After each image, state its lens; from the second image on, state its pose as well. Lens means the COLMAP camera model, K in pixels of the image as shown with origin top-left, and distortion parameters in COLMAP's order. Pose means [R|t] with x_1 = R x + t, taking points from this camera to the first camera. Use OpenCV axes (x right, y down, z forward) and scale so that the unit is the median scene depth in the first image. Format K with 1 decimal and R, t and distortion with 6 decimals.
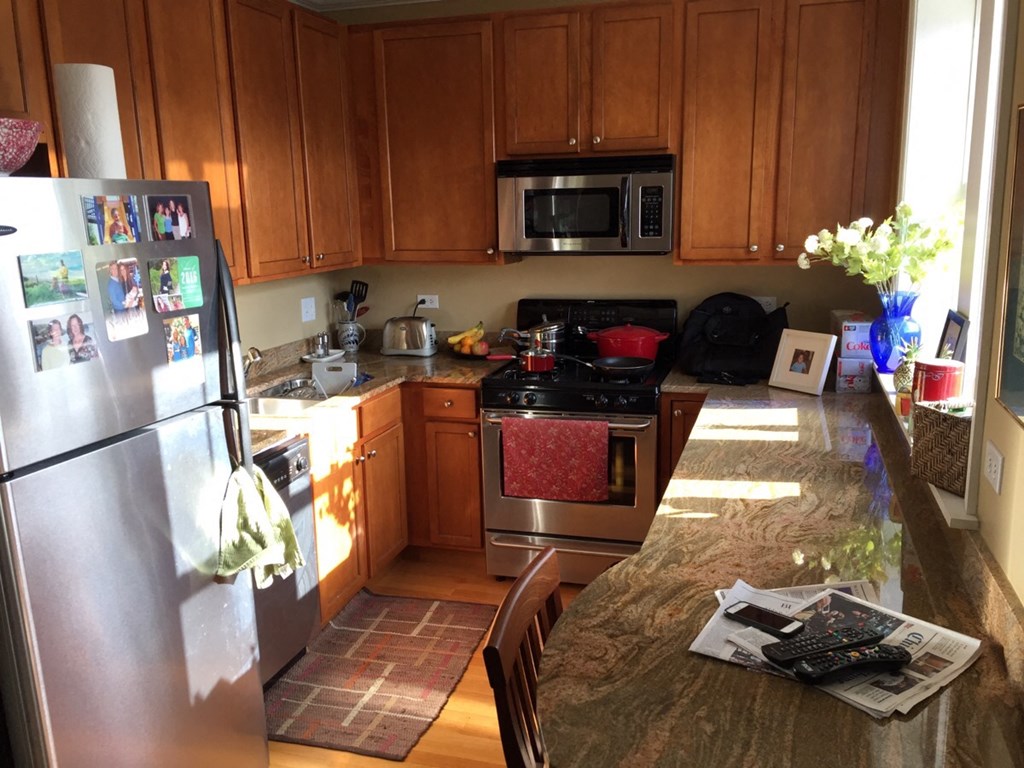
lens RADIAL K [[861.9, 0, 512.0], [0, 861.9, 384.0], [0, 0, 1]] dist [0.026666, 0.001005]
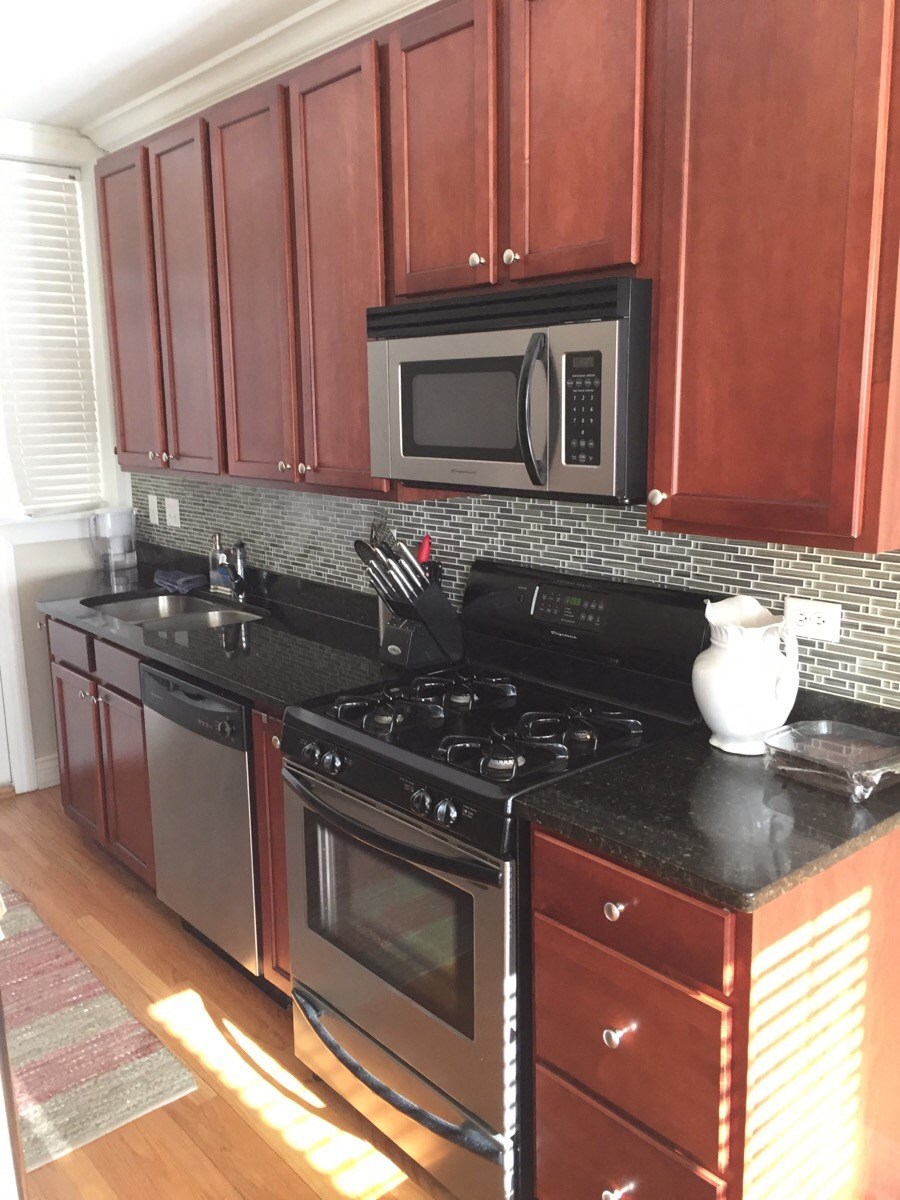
lens RADIAL K [[1010.0, 0, 450.6], [0, 1010.0, 572.1], [0, 0, 1]] dist [0.026666, 0.001005]
pose [[0.848824, 0.106947, -0.517745, 0.380235], [-0.108559, 0.993715, 0.027285, -0.121232], [0.517409, 0.033046, 0.855100, 0.512288]]
